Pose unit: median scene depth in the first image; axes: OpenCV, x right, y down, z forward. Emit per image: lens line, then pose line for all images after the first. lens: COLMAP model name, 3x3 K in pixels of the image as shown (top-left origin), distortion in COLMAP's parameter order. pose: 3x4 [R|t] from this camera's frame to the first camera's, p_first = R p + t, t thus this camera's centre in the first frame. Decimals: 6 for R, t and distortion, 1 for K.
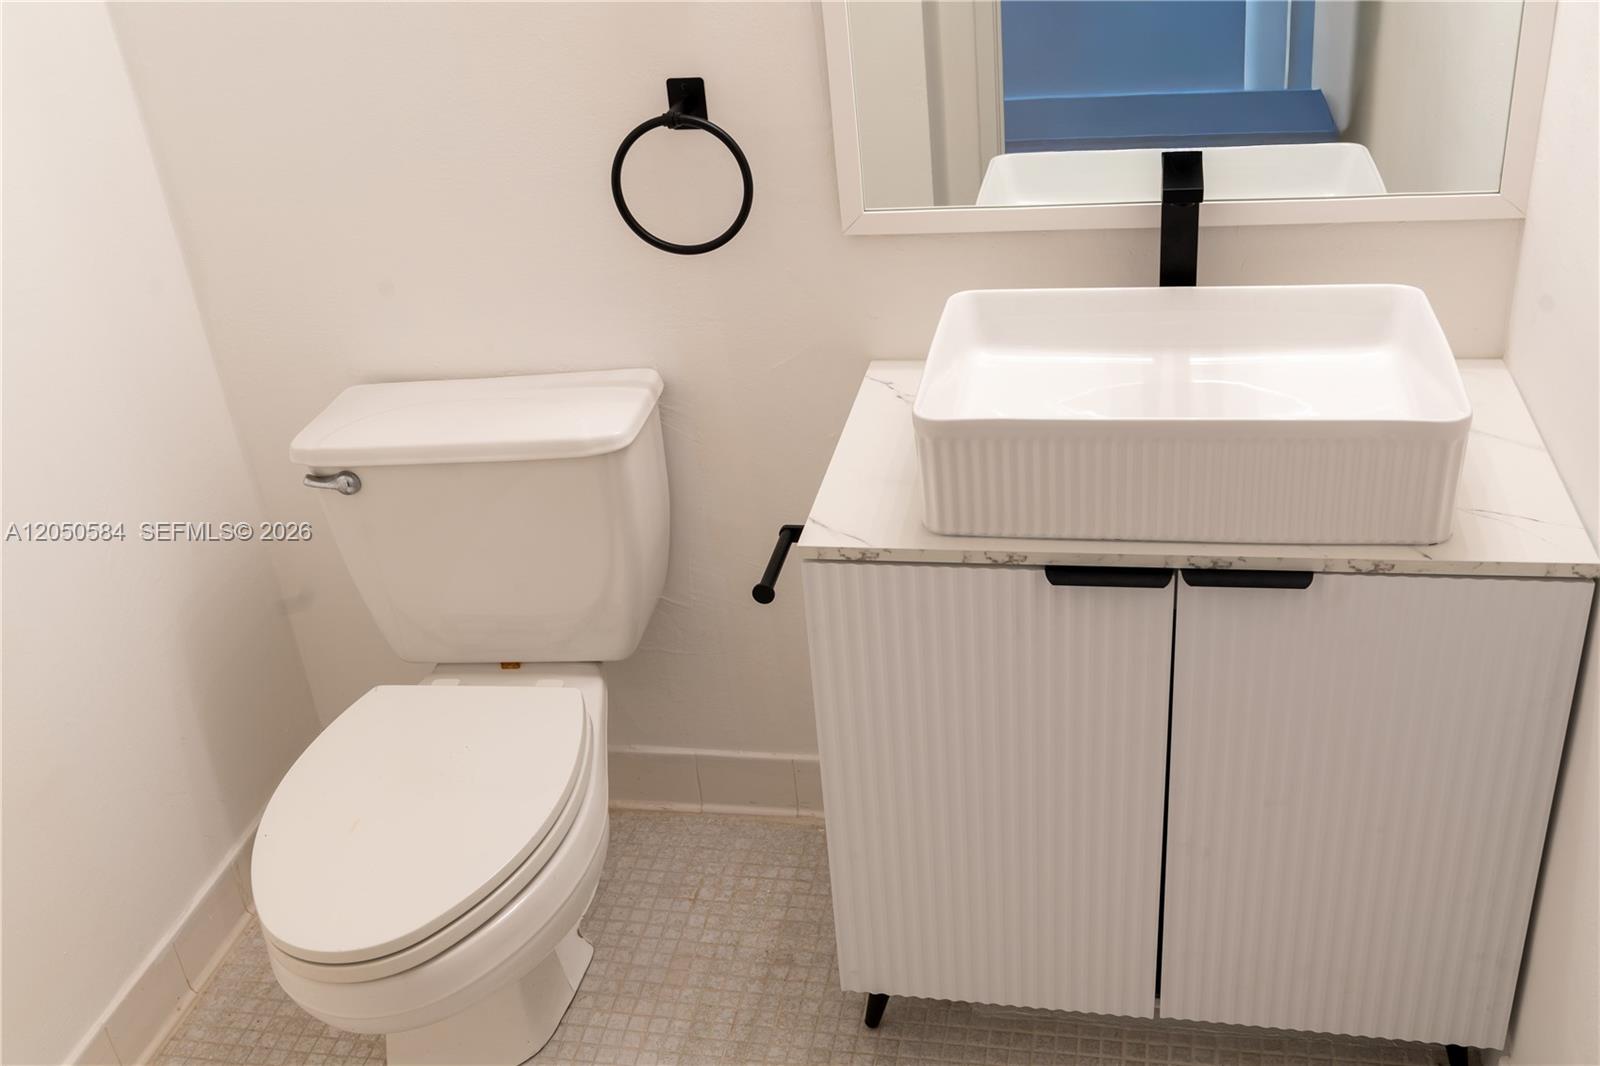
lens RADIAL K [[1532.1, 0, 796.8], [0, 1532.1, 528.1], [0, 0, 1]] dist [-0.008988, 0.000833]
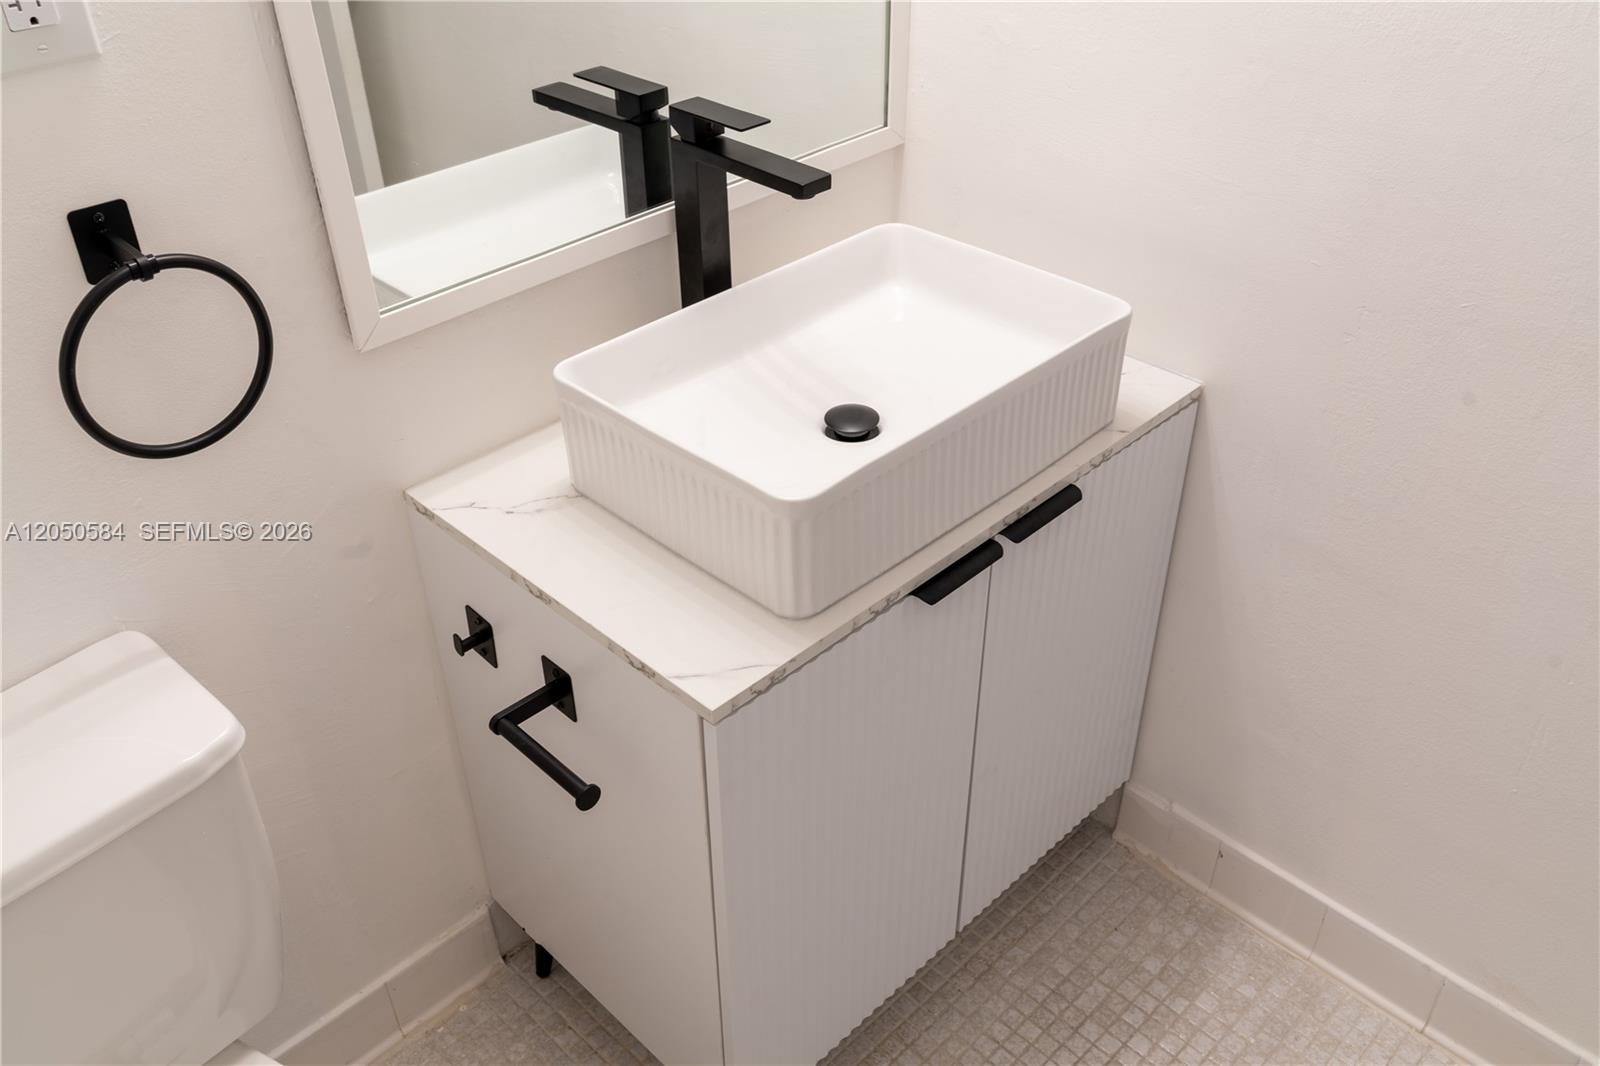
lens RADIAL K [[1335.4, 0, 797.8], [0, 1335.4, 532.5], [0, 0, 1]] dist [-0.006691, -0.008772]
pose [[0.549036, -0.413536, 0.726325, -0.401661], [0.376486, 0.898227, 0.226820, -0.193602], [-0.746203, 0.148918, 0.648849, 0.446760]]
